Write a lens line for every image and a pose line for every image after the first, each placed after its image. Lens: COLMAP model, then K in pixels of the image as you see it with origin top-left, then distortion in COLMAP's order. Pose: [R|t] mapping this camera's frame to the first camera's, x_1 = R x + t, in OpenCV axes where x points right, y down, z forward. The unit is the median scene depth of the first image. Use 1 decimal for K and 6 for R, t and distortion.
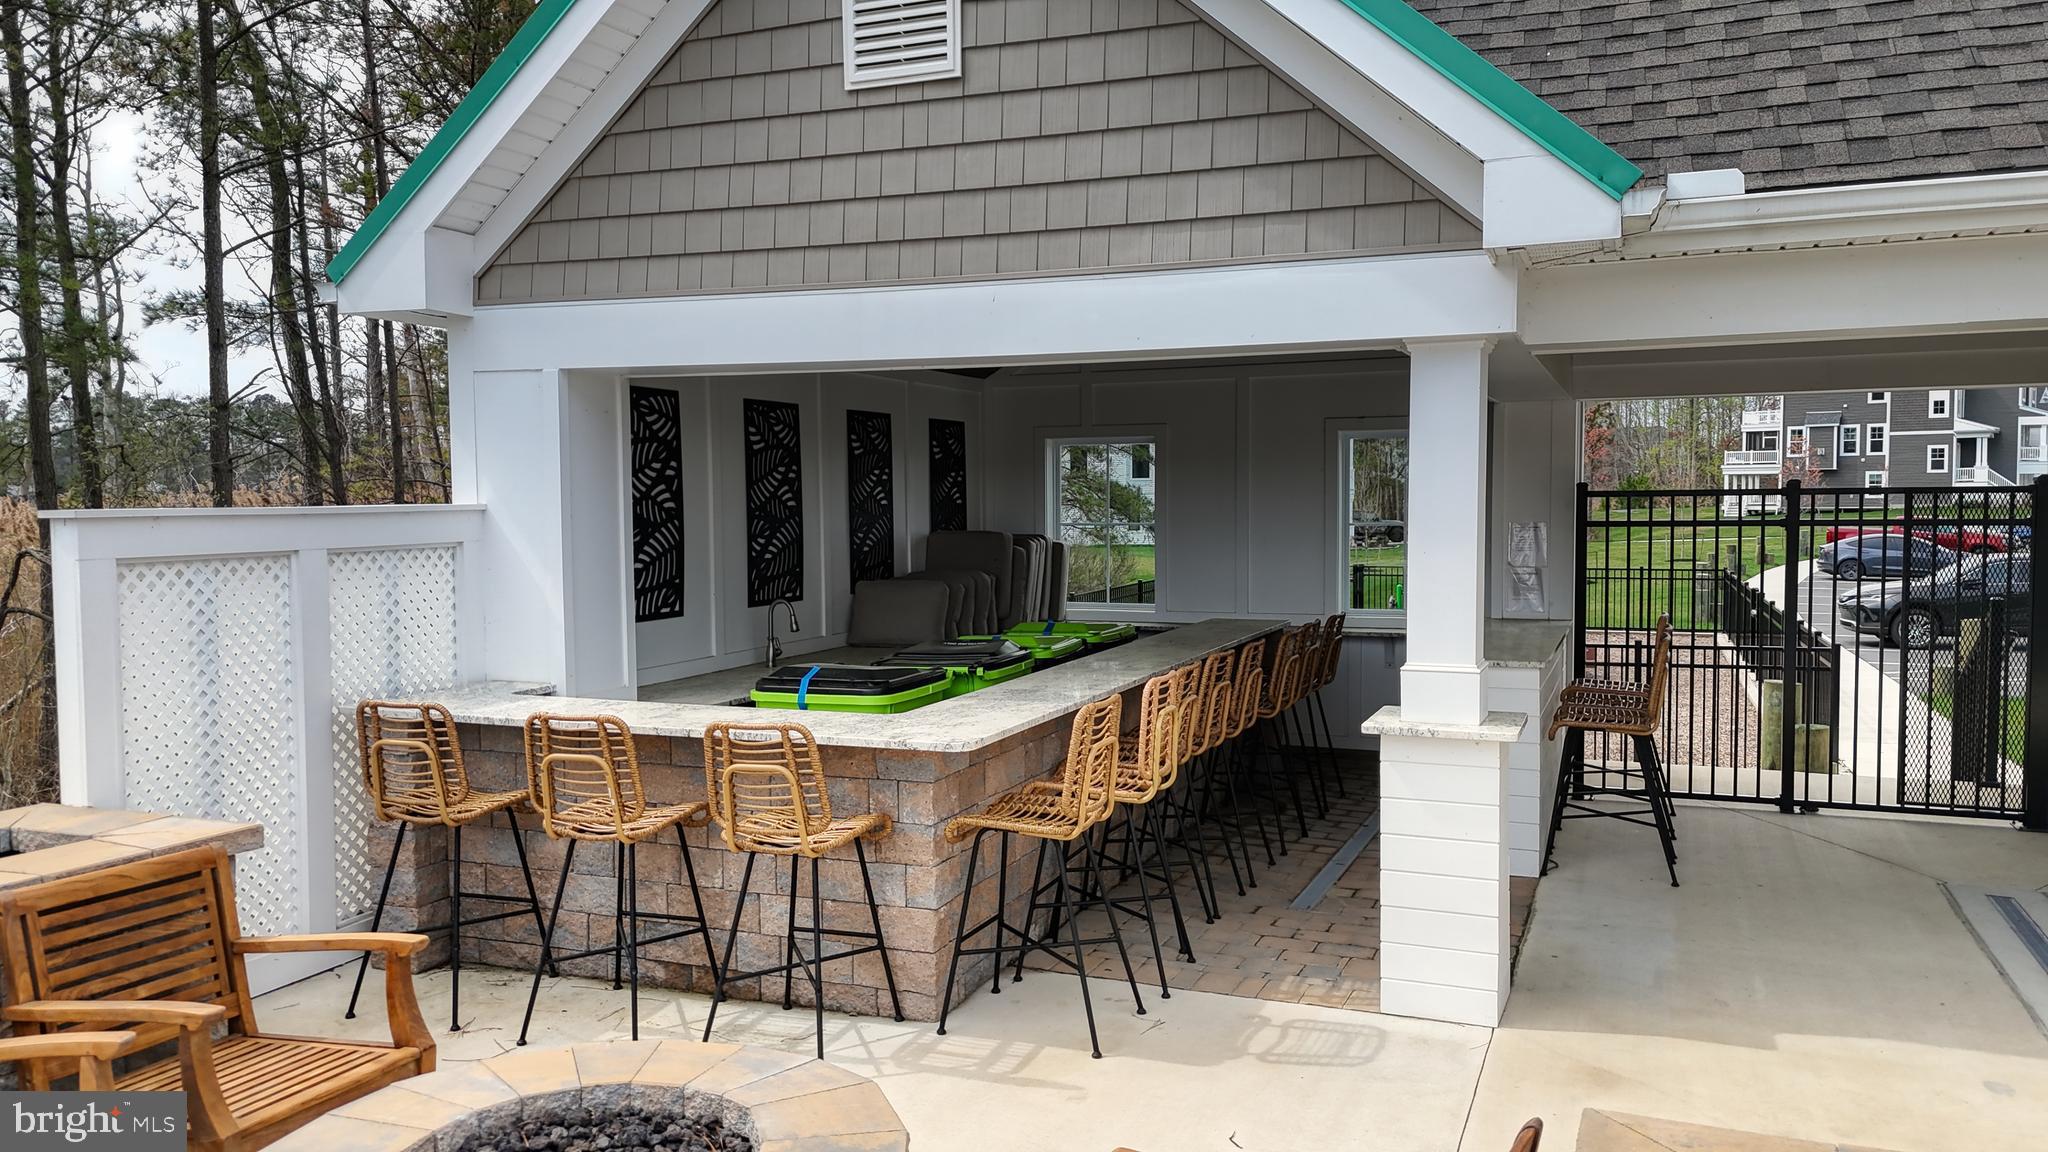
lens RADIAL K [[1510.8, 0, 1061.7], [0, 1510.8, 574.1], [0, 0, 1]] dist [0.008872, 0.000759]
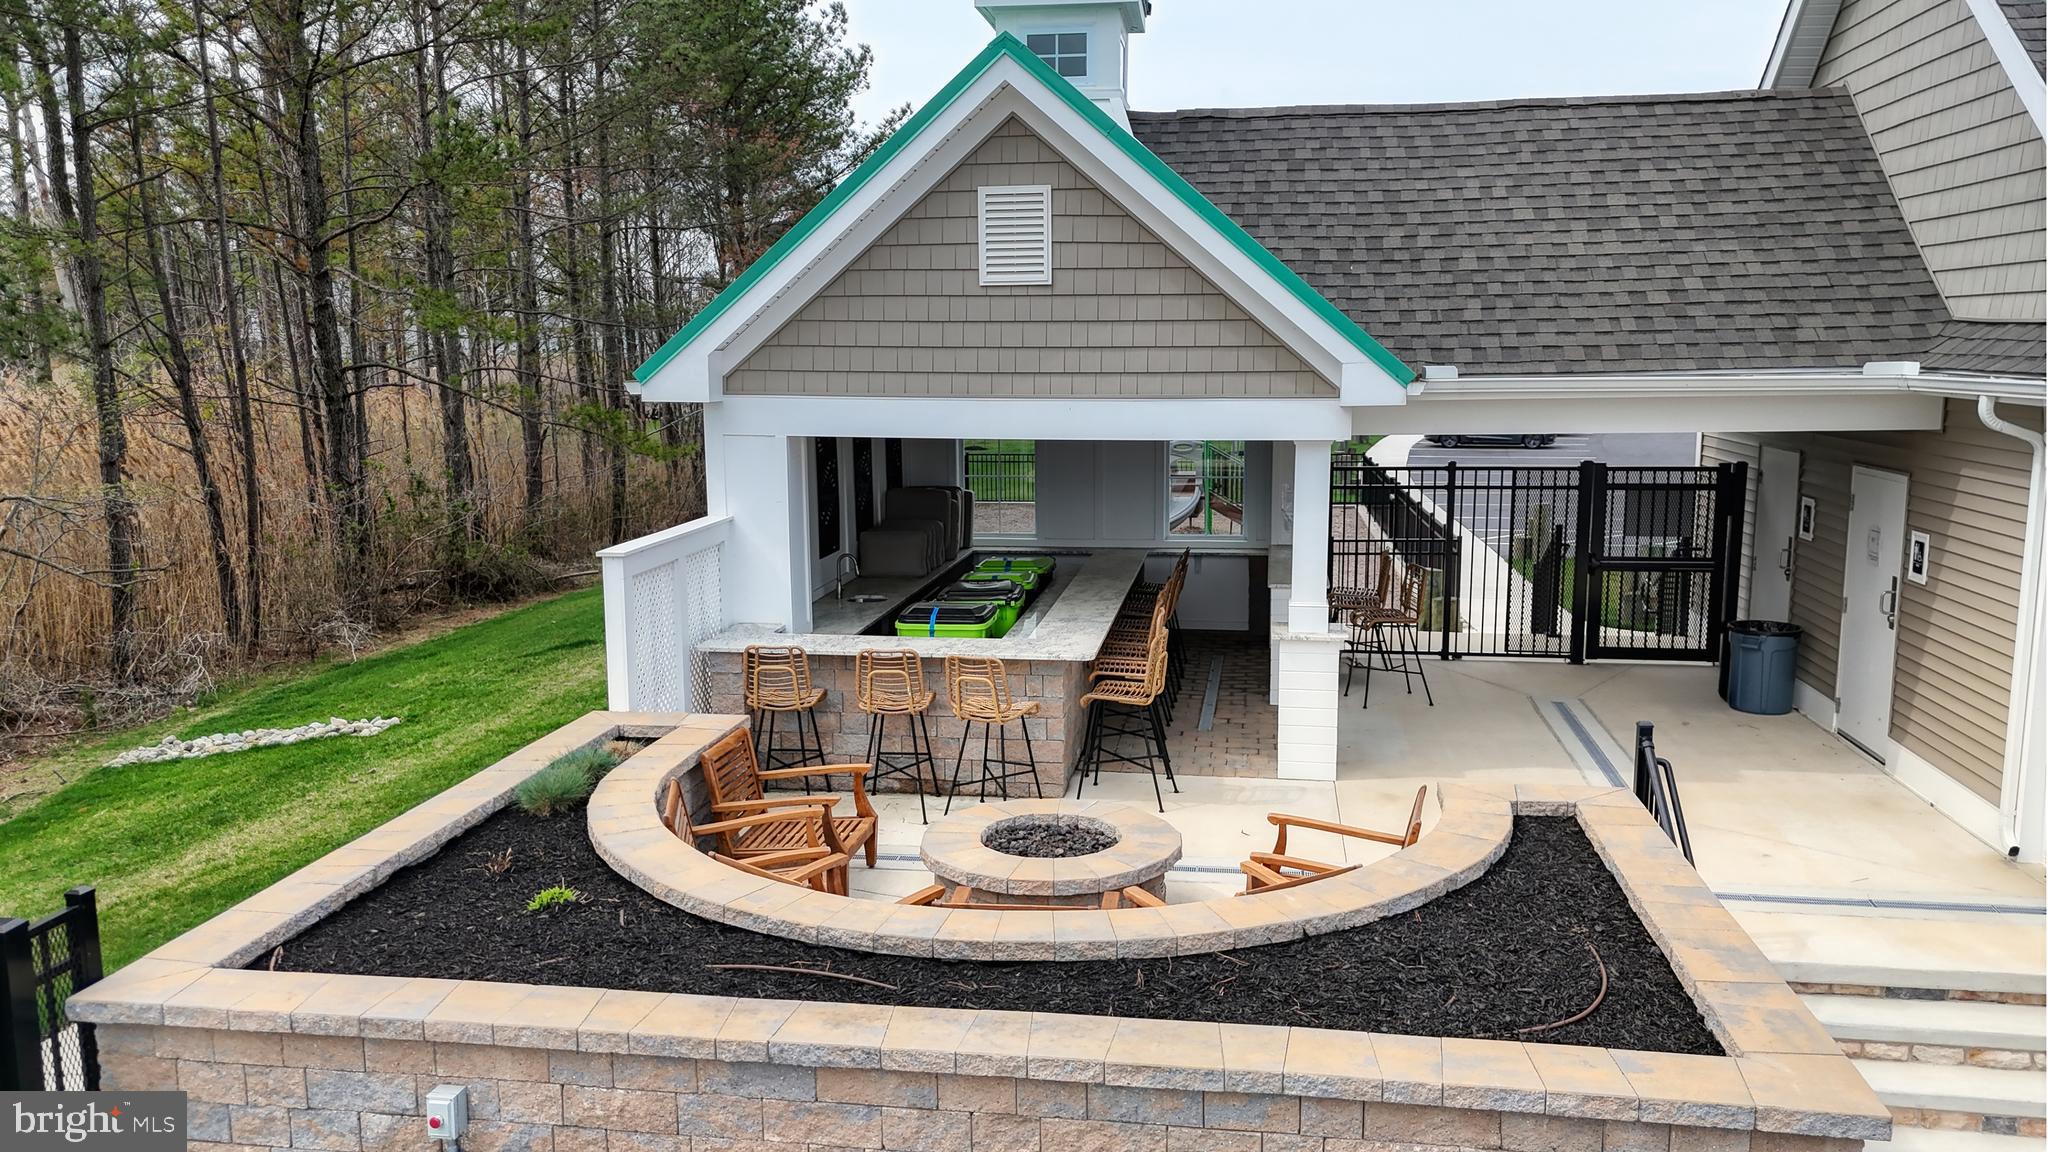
lens RADIAL K [[1510.8, 0, 1061.7], [0, 1510.8, 574.1], [0, 0, 1]] dist [0.008872, 0.000759]
pose [[0.971890, -0.034181, 0.232941, -0.483115], [0.010575, 0.994744, 0.101847, -0.169113], [-0.235198, -0.096520, 0.967143, -0.768402]]
